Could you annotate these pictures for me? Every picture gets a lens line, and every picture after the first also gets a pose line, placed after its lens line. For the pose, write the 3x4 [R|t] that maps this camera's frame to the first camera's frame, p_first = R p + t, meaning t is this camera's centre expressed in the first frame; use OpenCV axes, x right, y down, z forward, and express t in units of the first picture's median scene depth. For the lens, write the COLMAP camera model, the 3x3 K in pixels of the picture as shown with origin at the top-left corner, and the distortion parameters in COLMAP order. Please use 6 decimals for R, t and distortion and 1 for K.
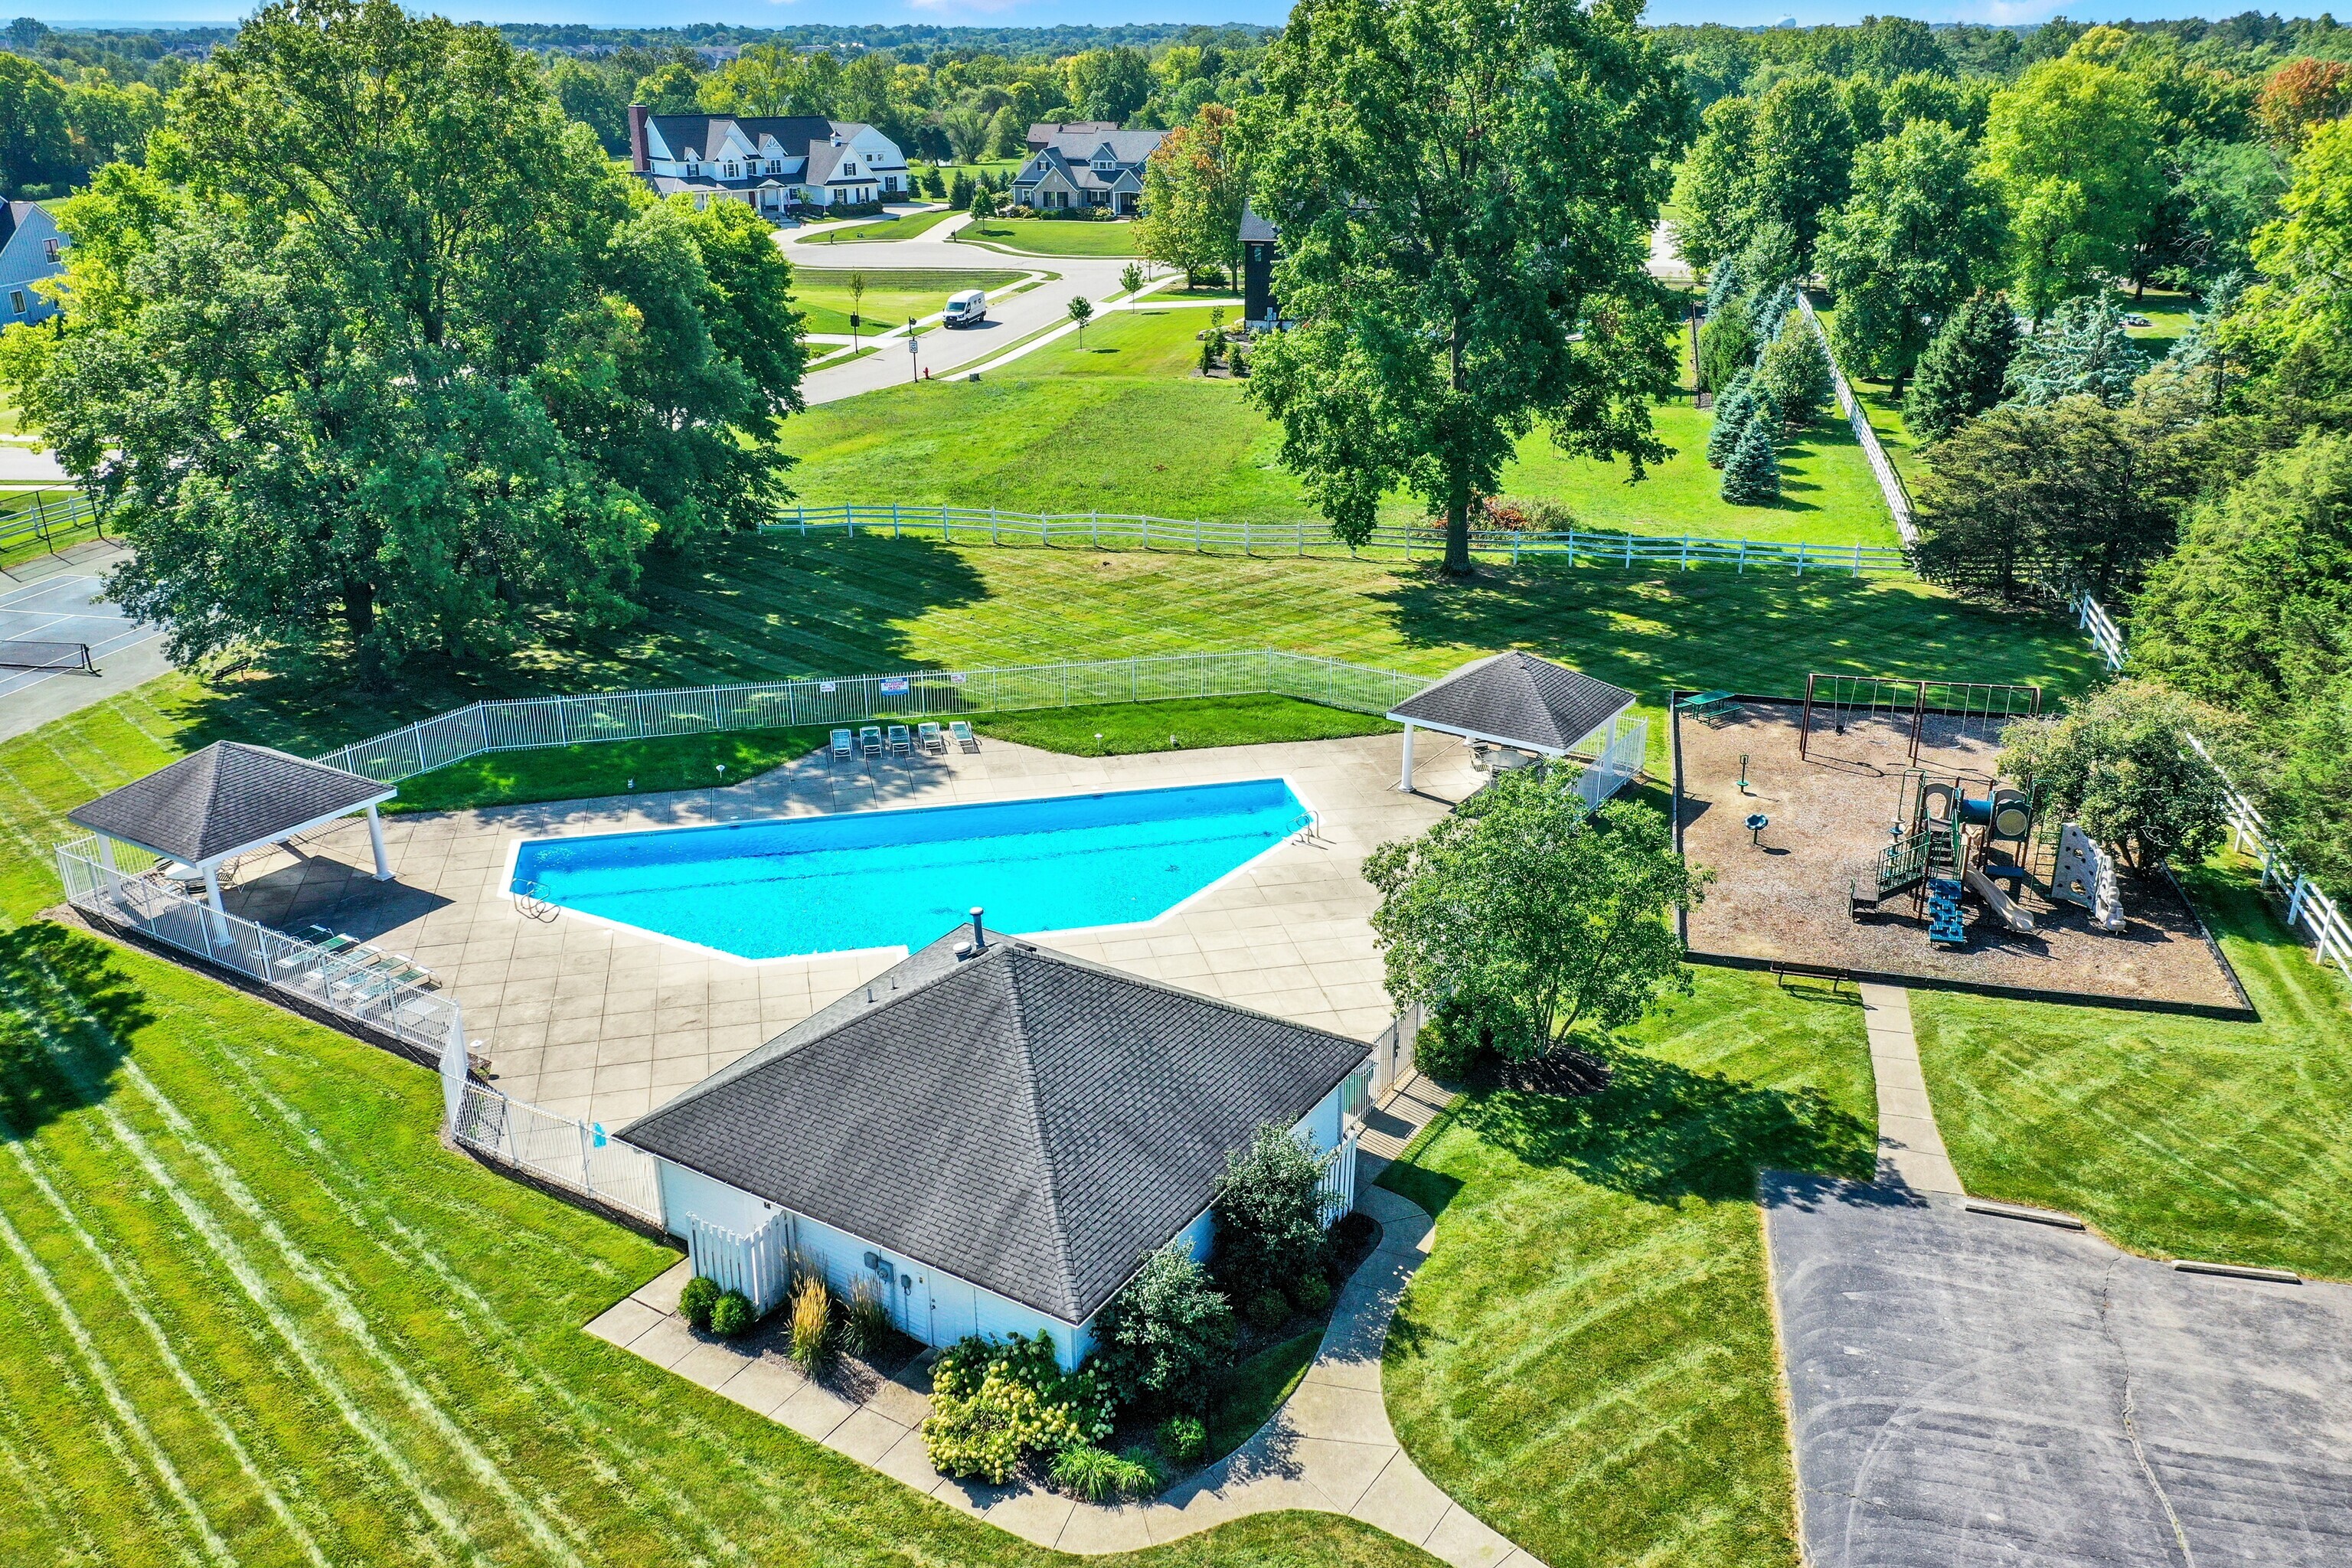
lens RADIAL K [[1862.8, 0, 1162.9], [0, 1862.8, 806.8], [0, 0, 1]] dist [0.013484, 0.006336]
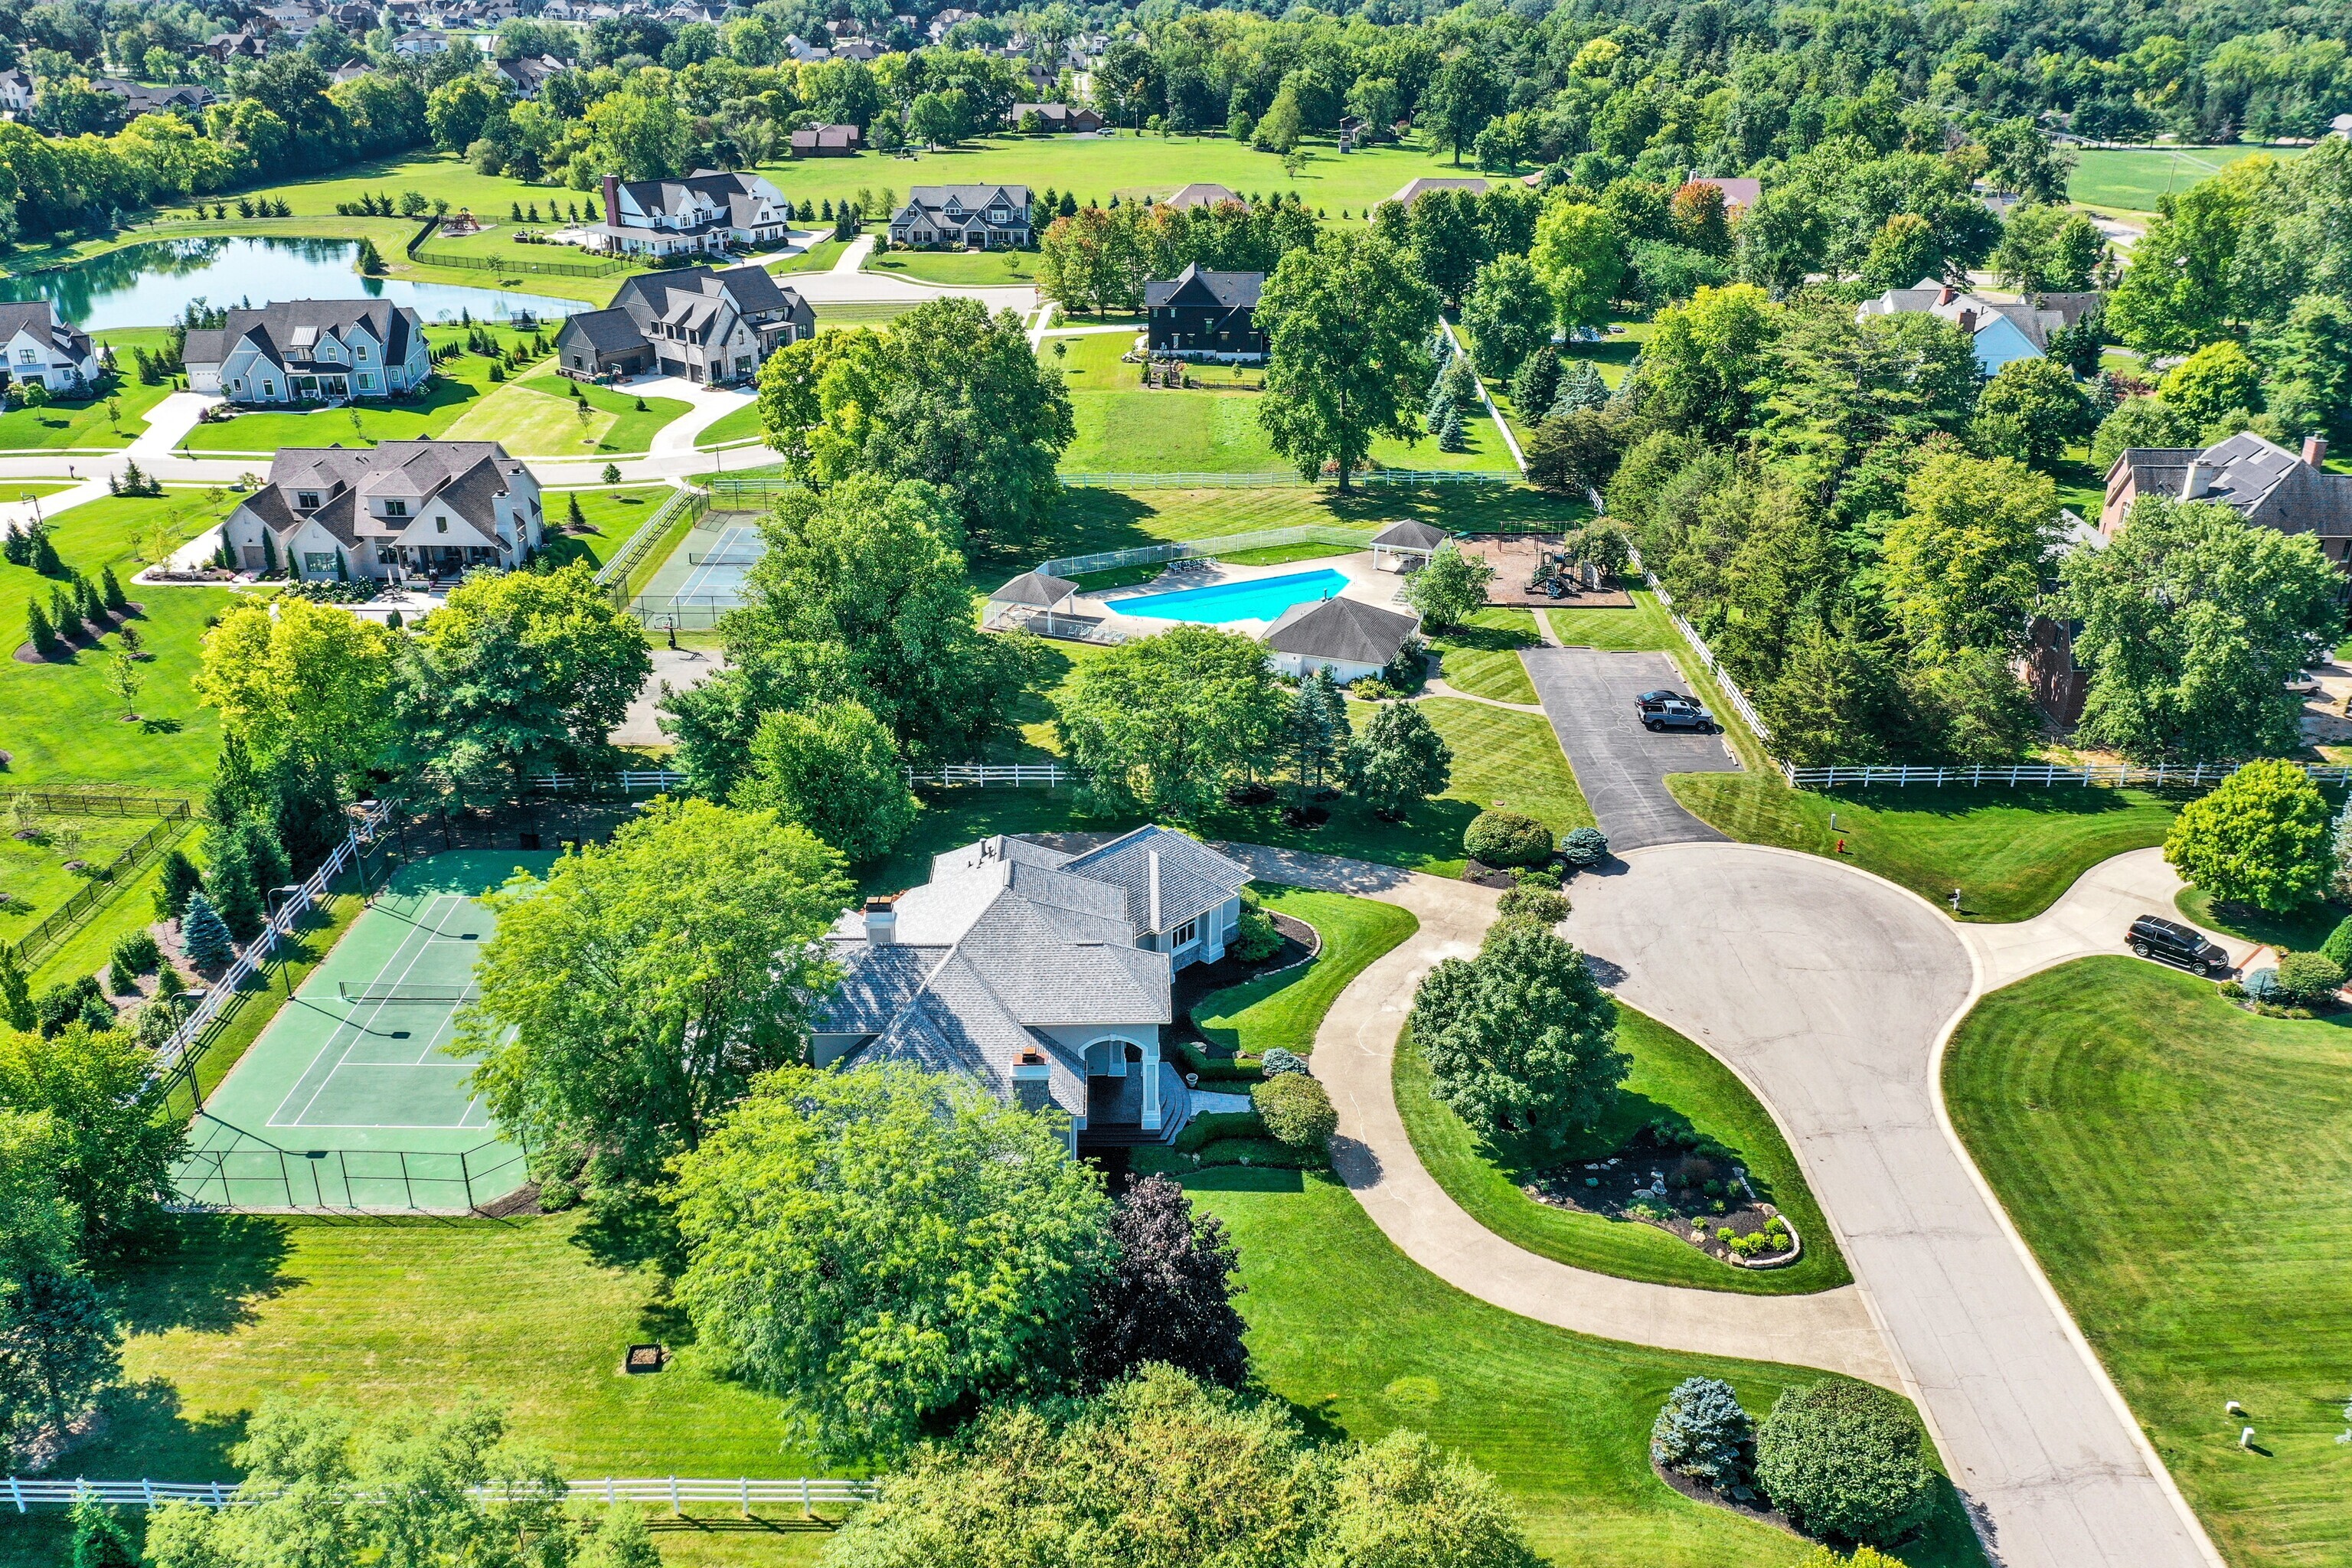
lens RADIAL K [[1866.8, 0, 1176.0], [0, 1866.8, 784.0], [0, 0, 1]] dist [0.007153, 0.016038]
pose [[0.974489, -0.087647, 0.206615, -0.609624], [0.080061, 0.995782, 0.044810, 0.128474], [-0.209671, -0.027125, 0.977396, -1.357725]]
